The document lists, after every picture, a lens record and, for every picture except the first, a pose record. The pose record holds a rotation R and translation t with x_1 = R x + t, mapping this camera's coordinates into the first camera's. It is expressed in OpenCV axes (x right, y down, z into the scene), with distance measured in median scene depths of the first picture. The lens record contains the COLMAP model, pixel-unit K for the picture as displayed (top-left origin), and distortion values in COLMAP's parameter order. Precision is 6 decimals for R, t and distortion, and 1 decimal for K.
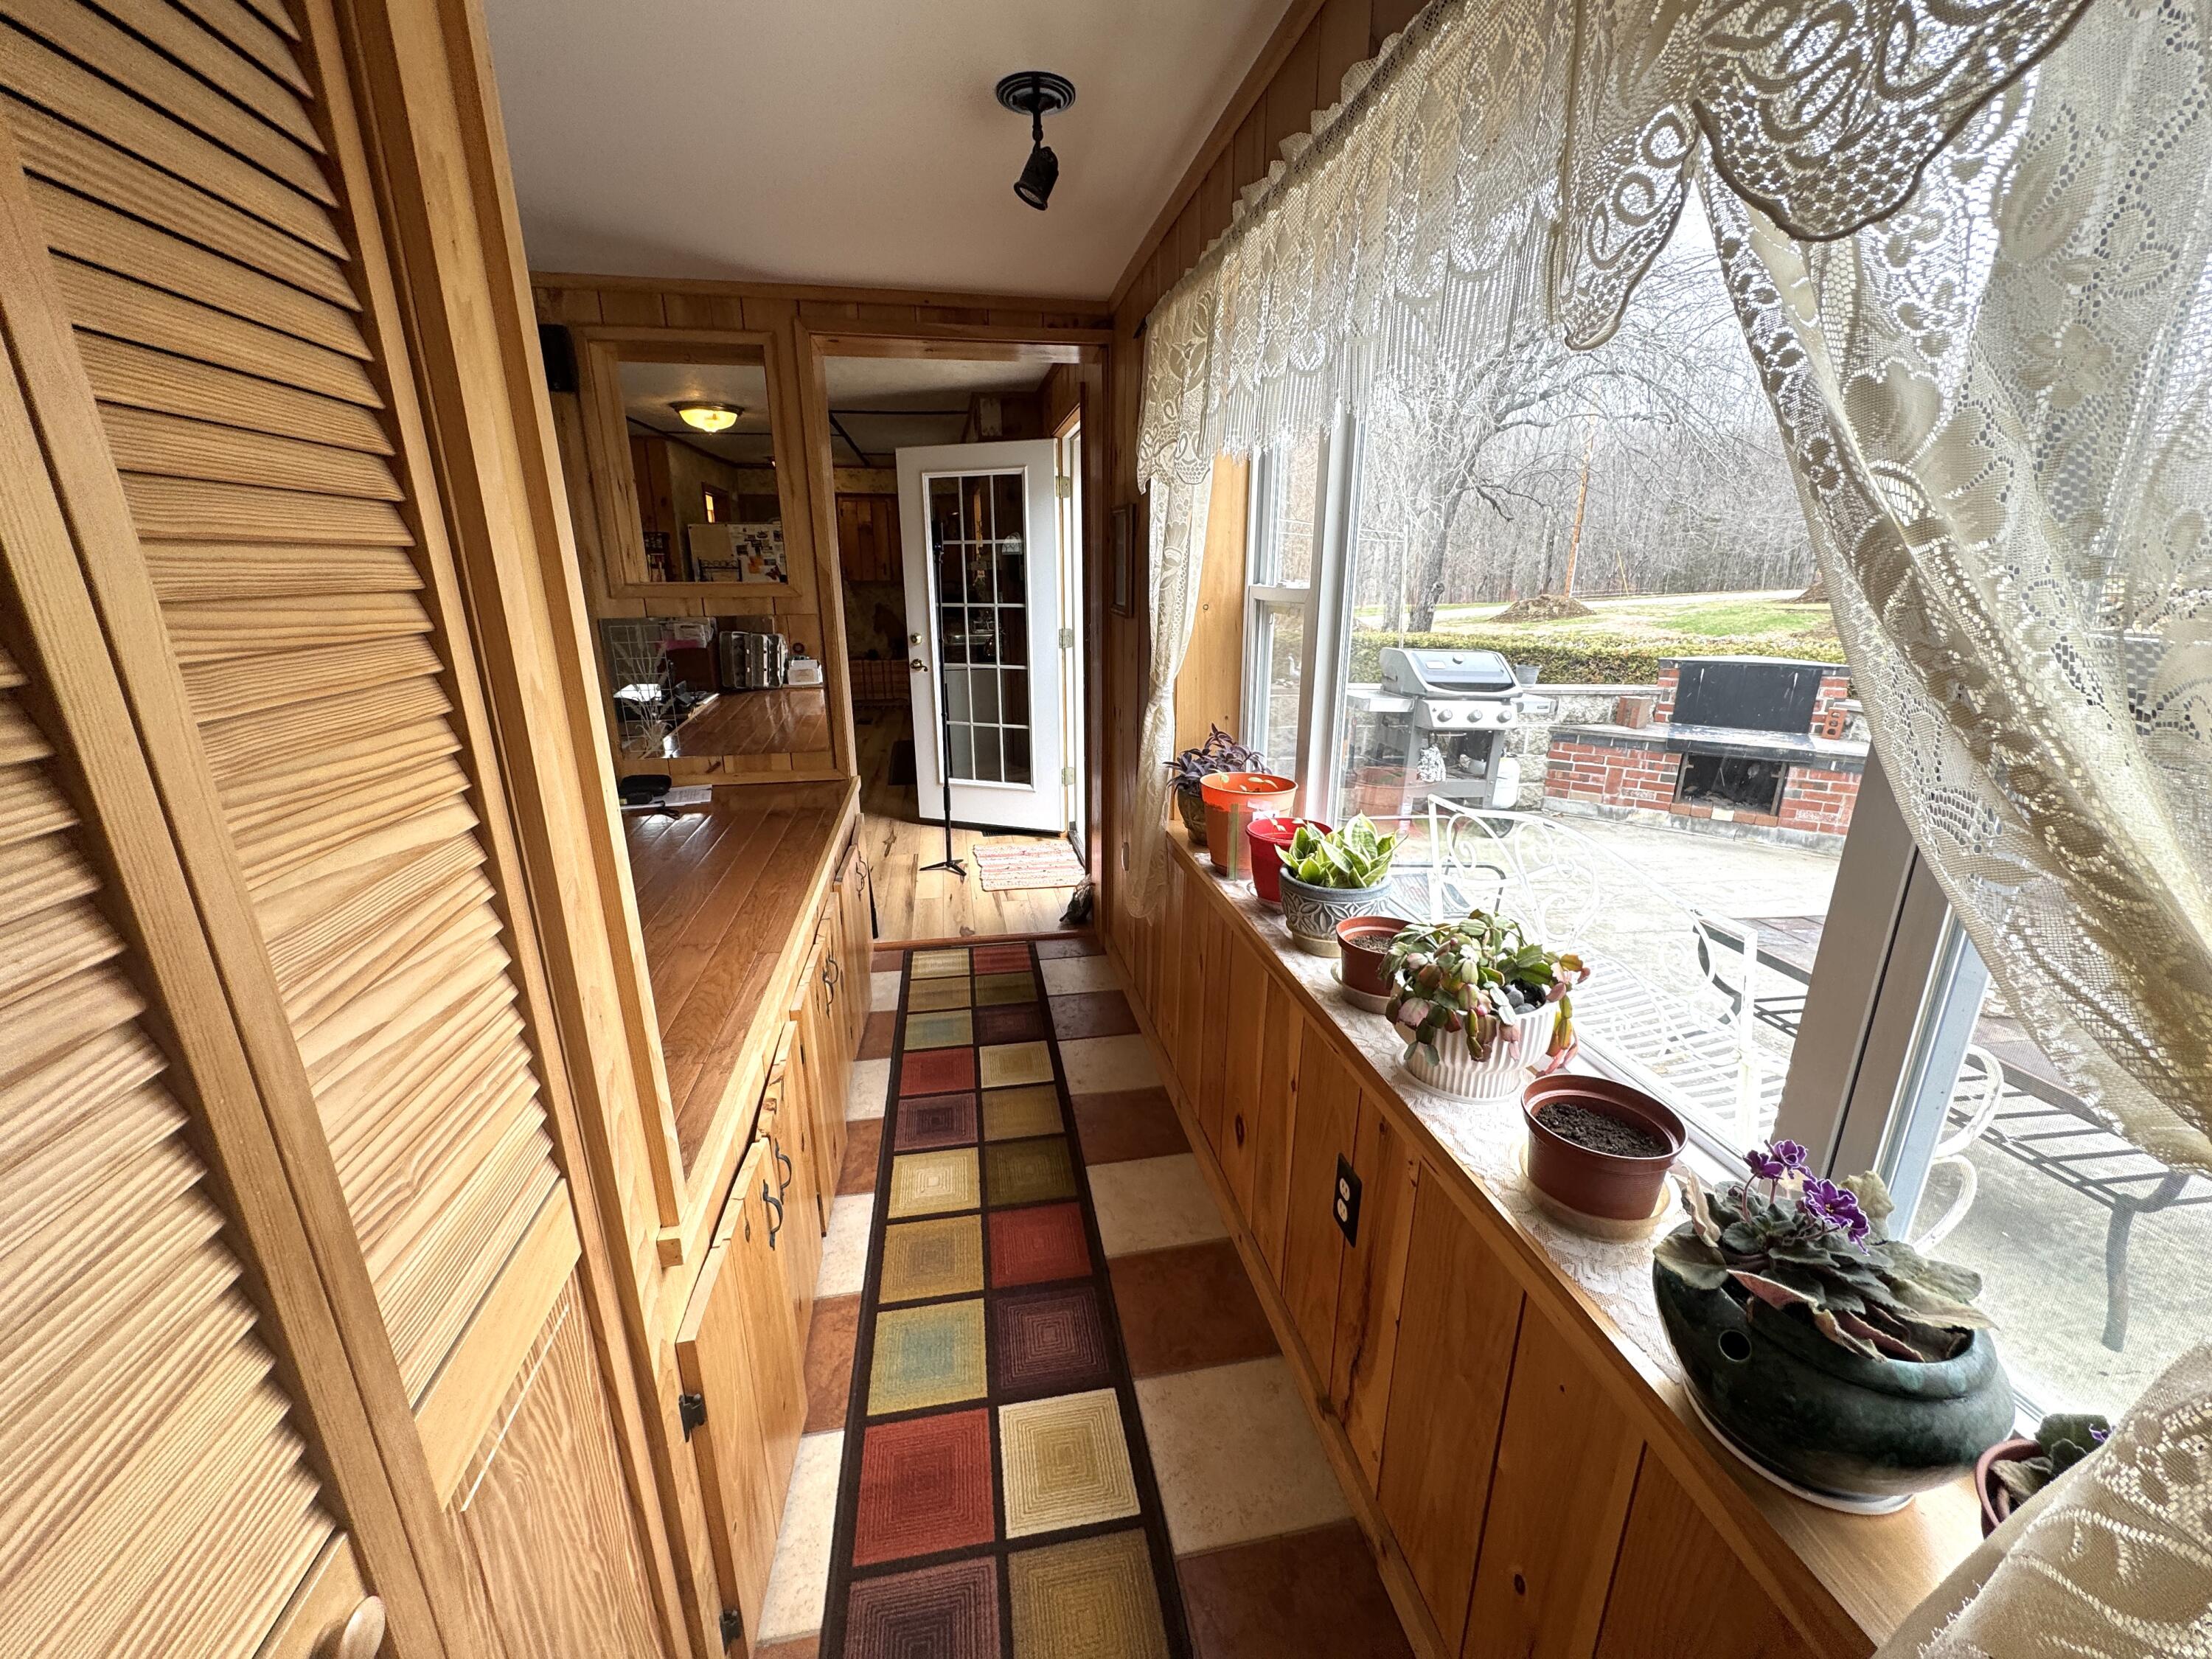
lens RADIAL K [[882.9, 0, 1103.2], [0, 882.9, 831.6], [0, 0, 1]] dist [-0.002578, 0.000767]
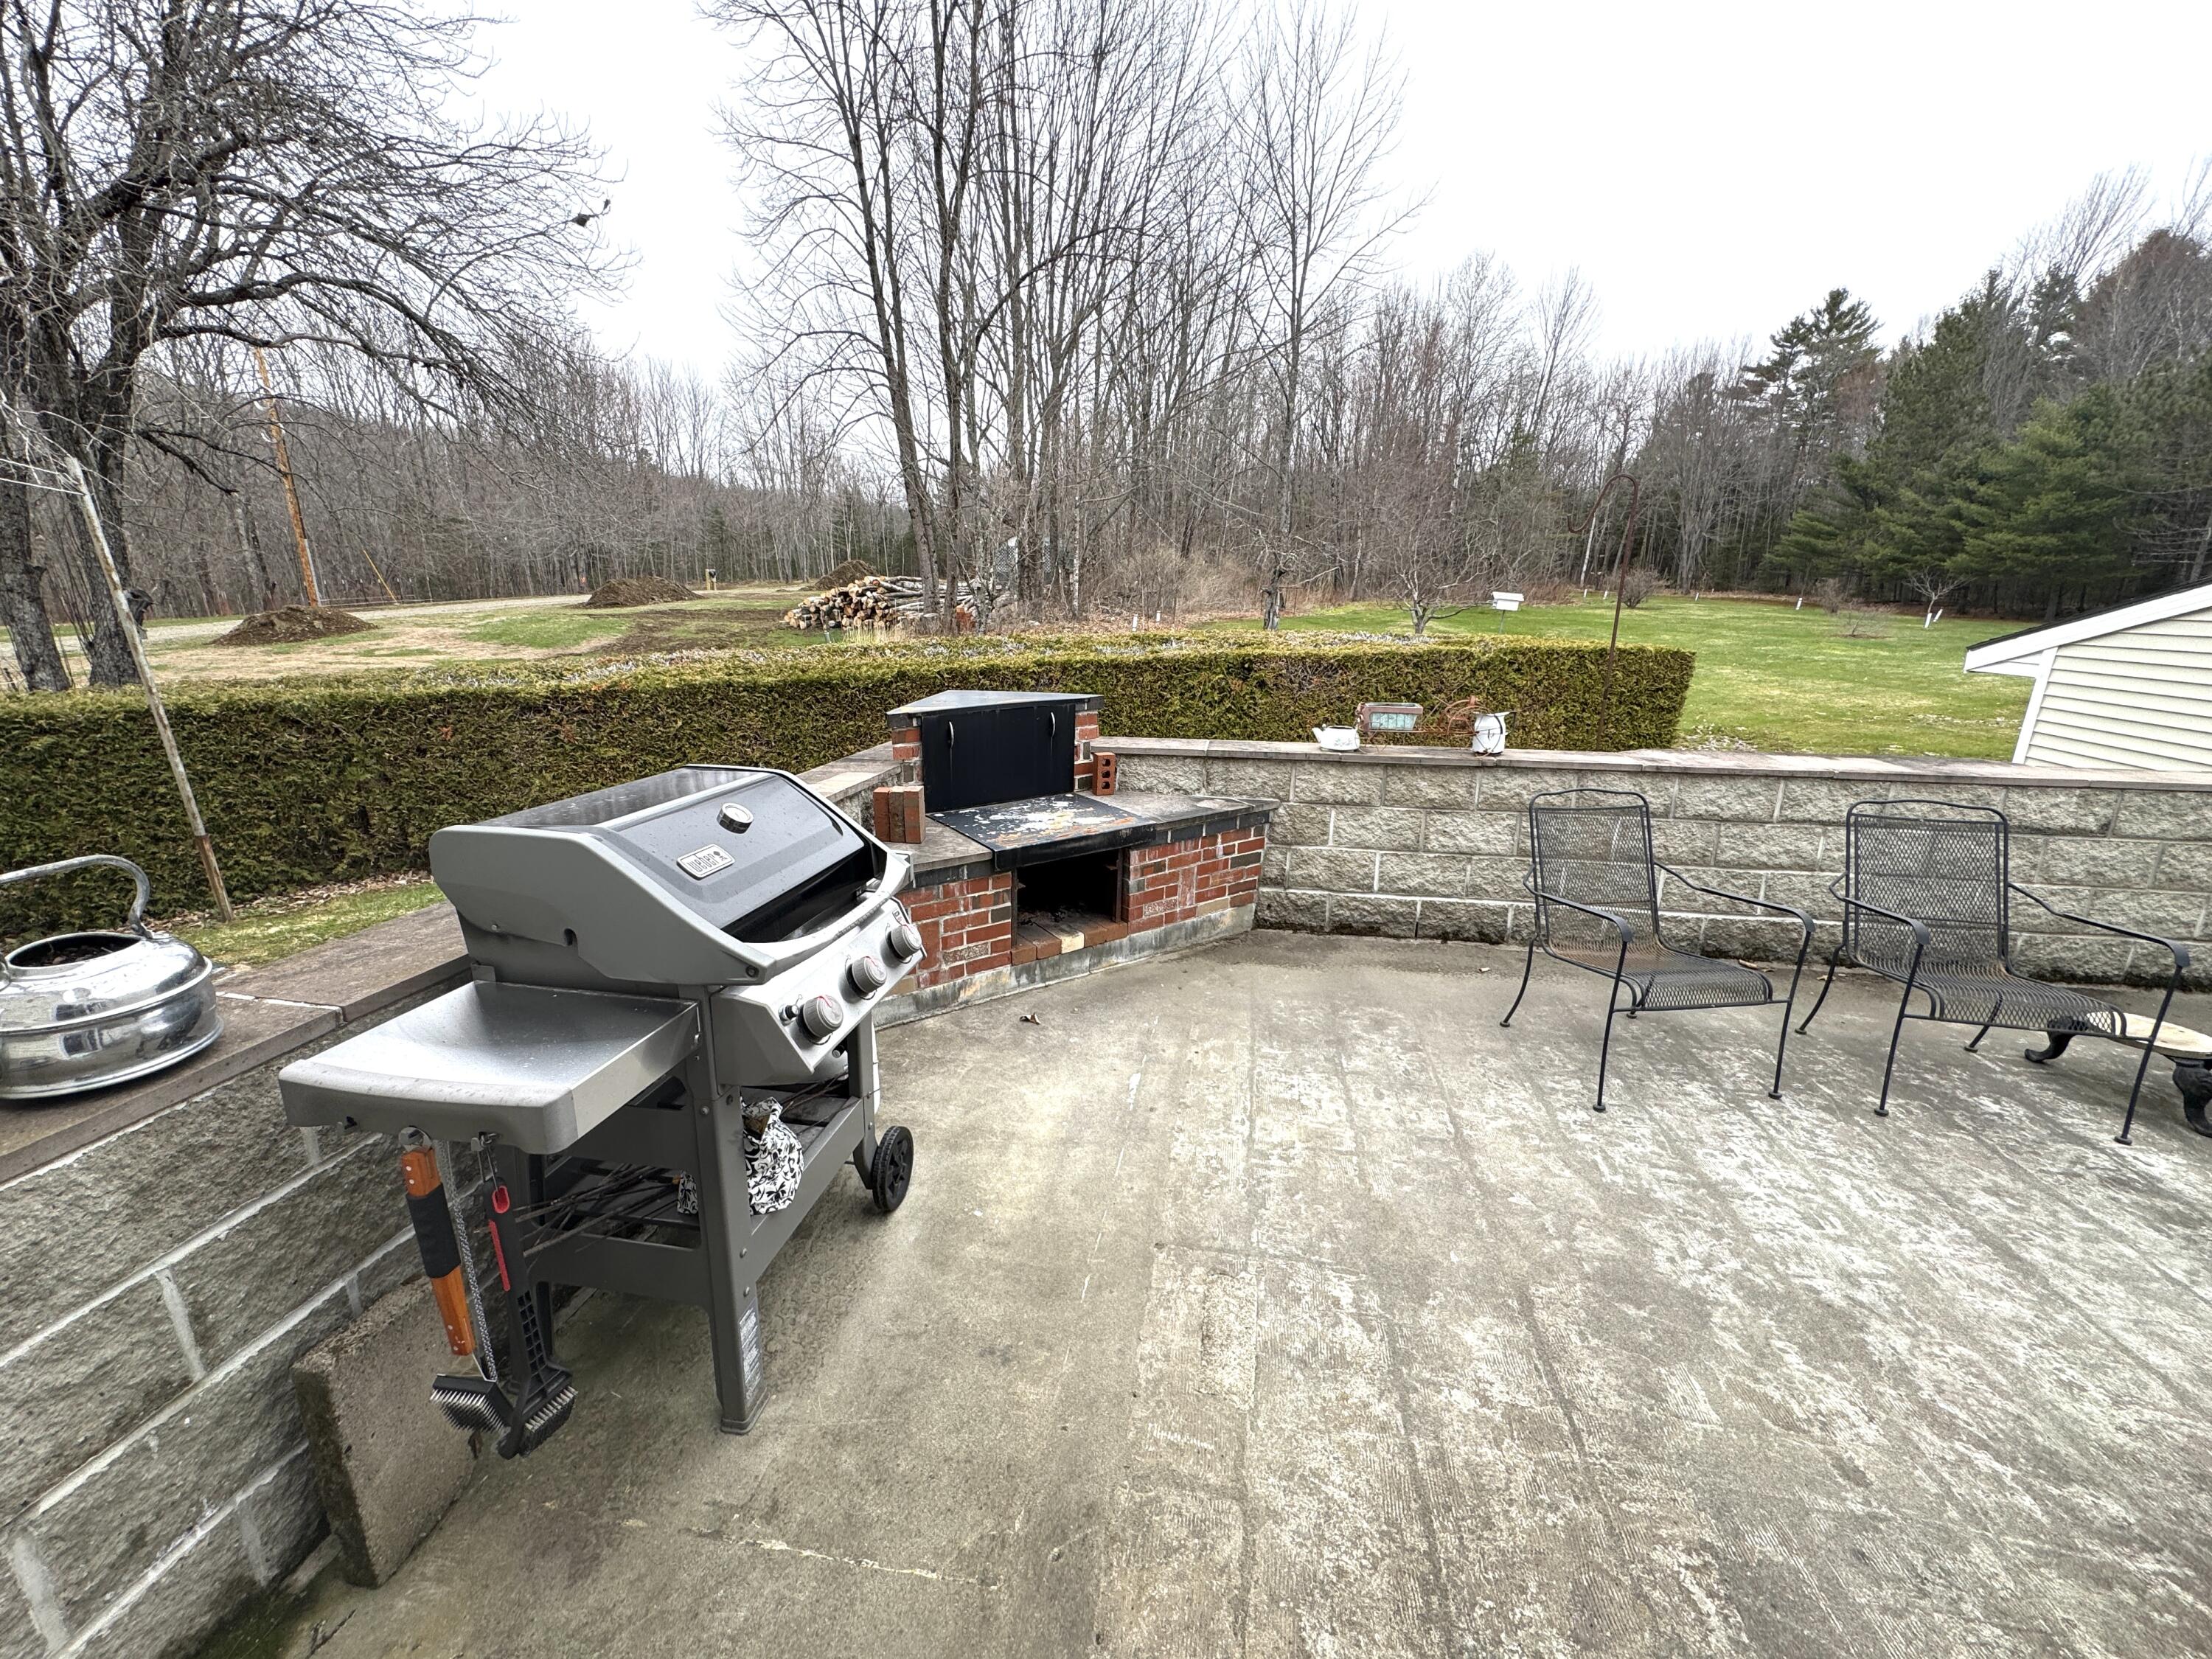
lens RADIAL K [[882.9, 0, 1103.2], [0, 882.9, 830.7], [0, 0, 1]] dist [-0.002578, 0.000767]
pose [[0.354900, -0.248871, 0.901171, 0.146370], [0.255669, 0.953010, 0.162499, -0.190499], [-0.899266, 0.172731, 0.401852, 0.687692]]
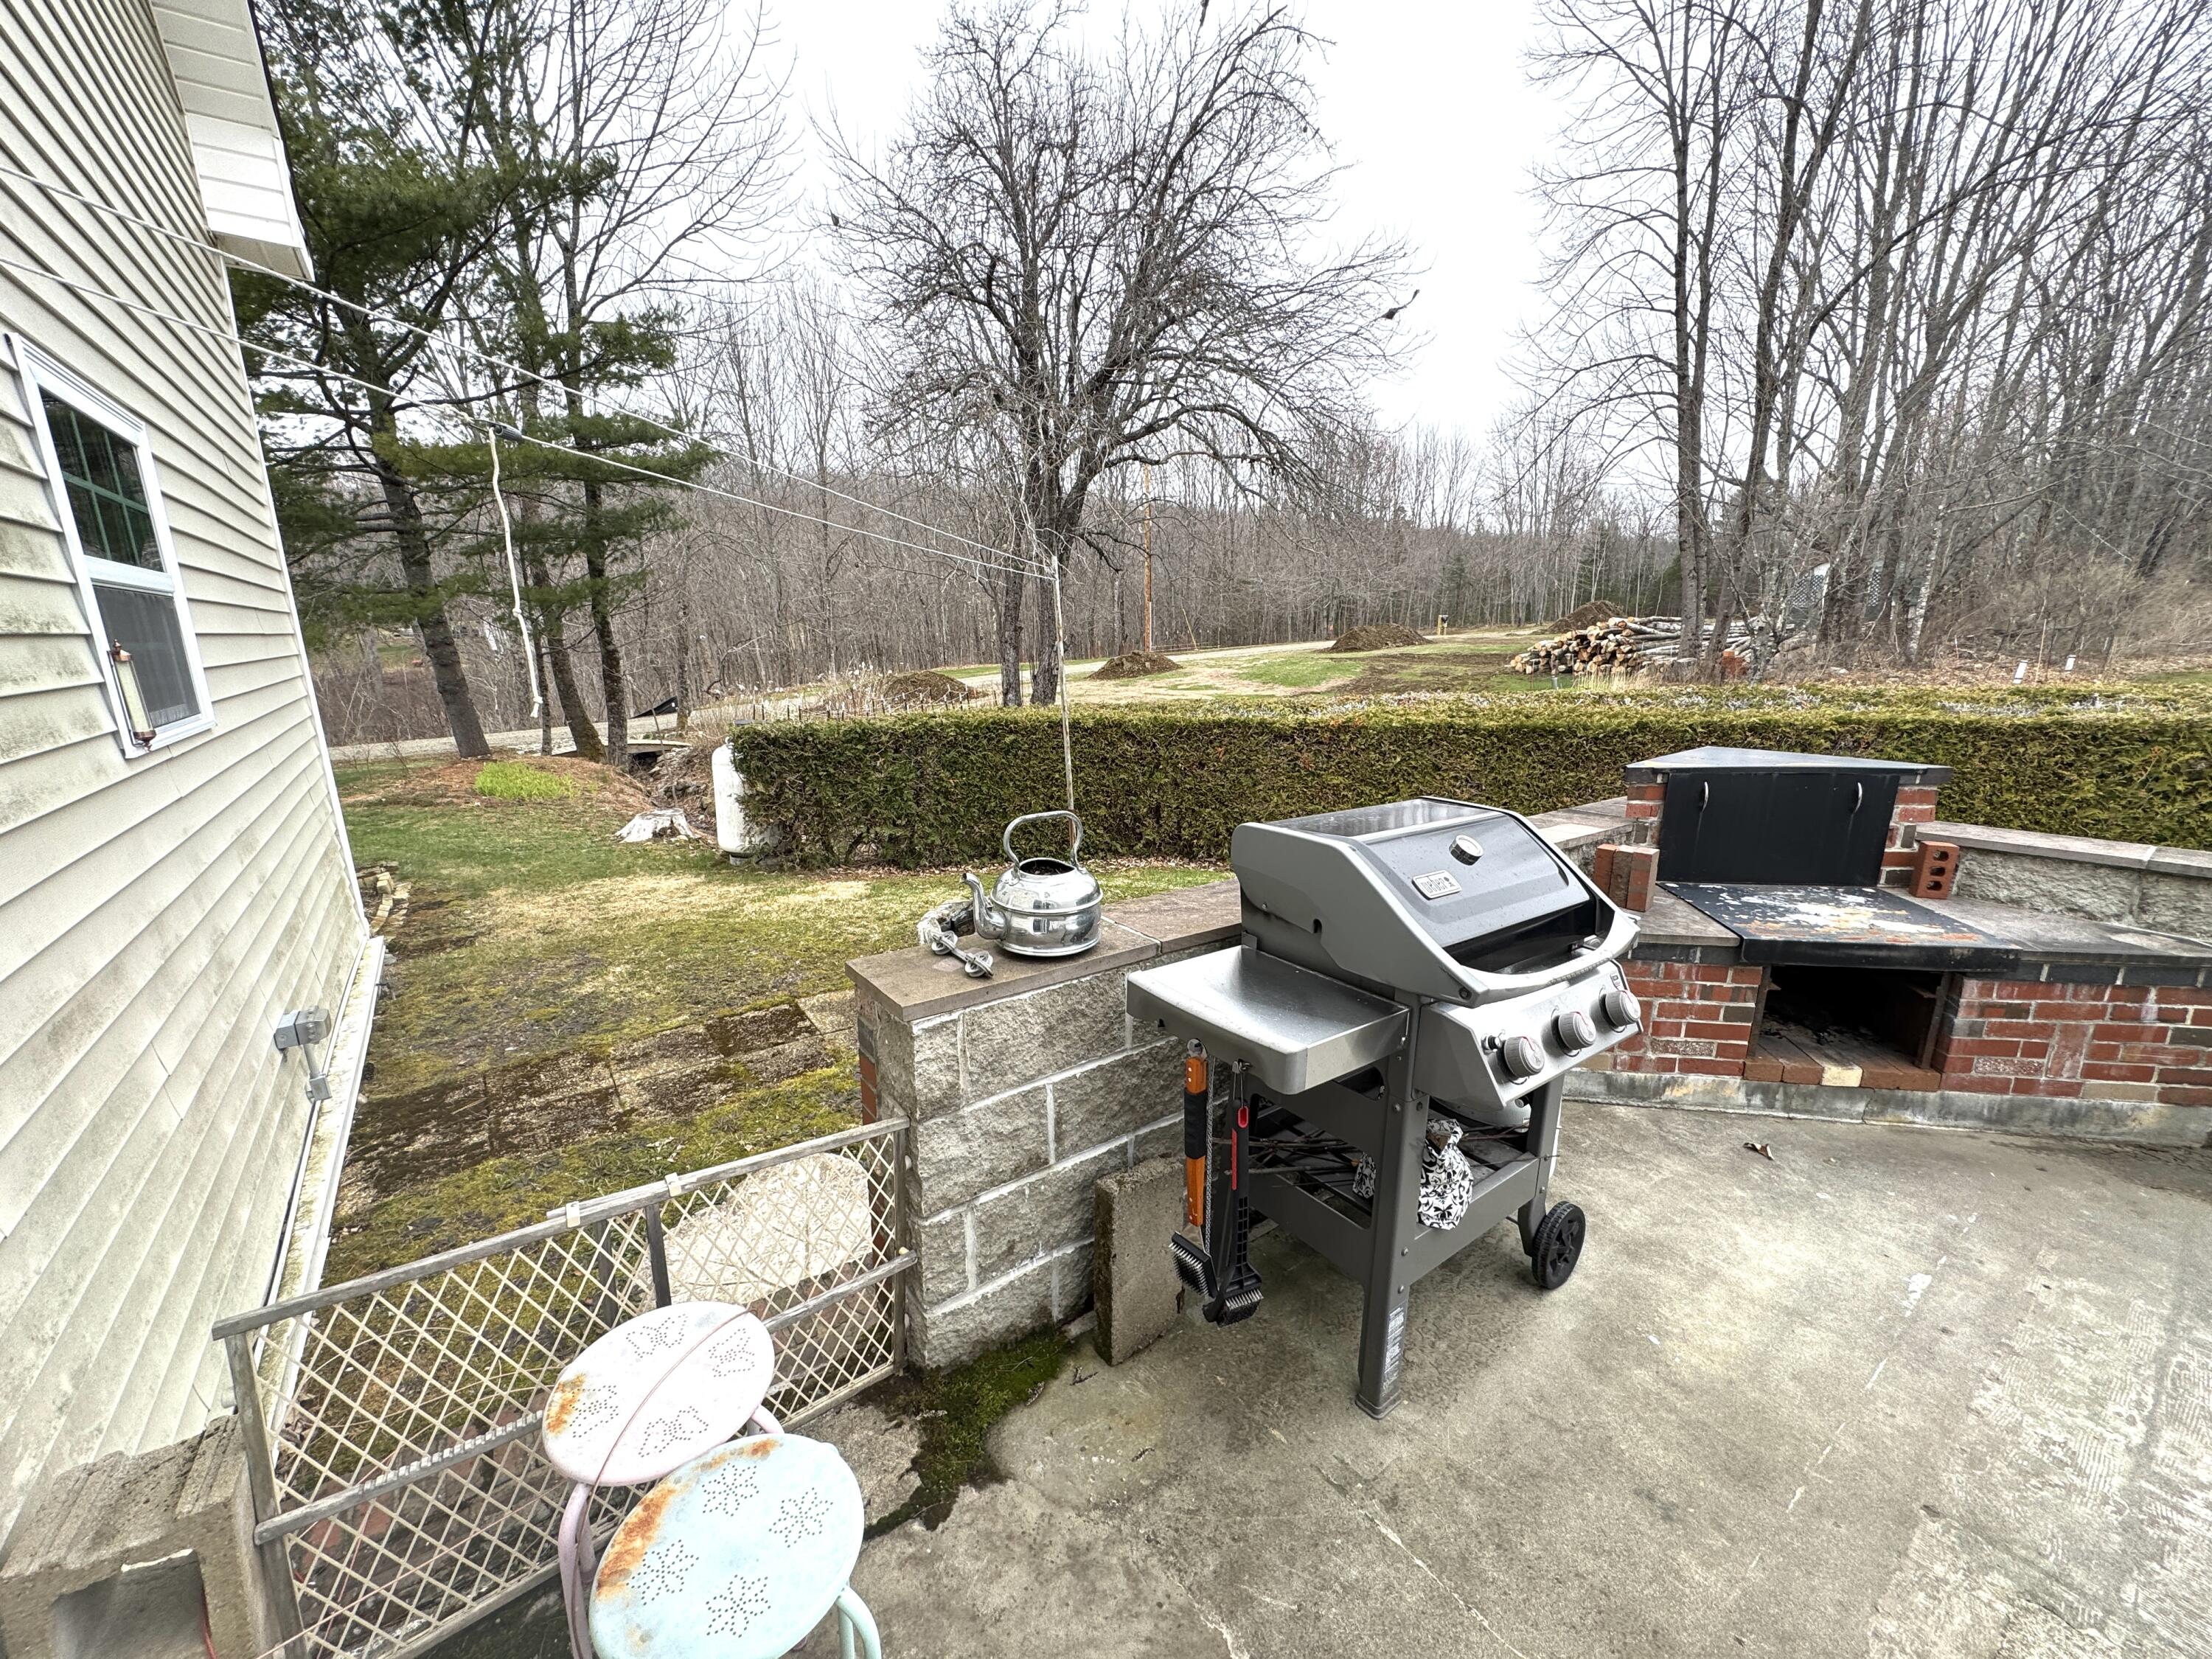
lens RADIAL K [[882.9, 0, 1101.1], [0, 882.9, 829.1], [0, 0, 1]] dist [-0.002578, 0.000767]
pose [[0.902368, -0.106498, 0.417601, 0.122557], [0.134462, 0.990189, -0.038031, -0.190845], [-0.409453, 0.090469, 0.907834, 0.684204]]
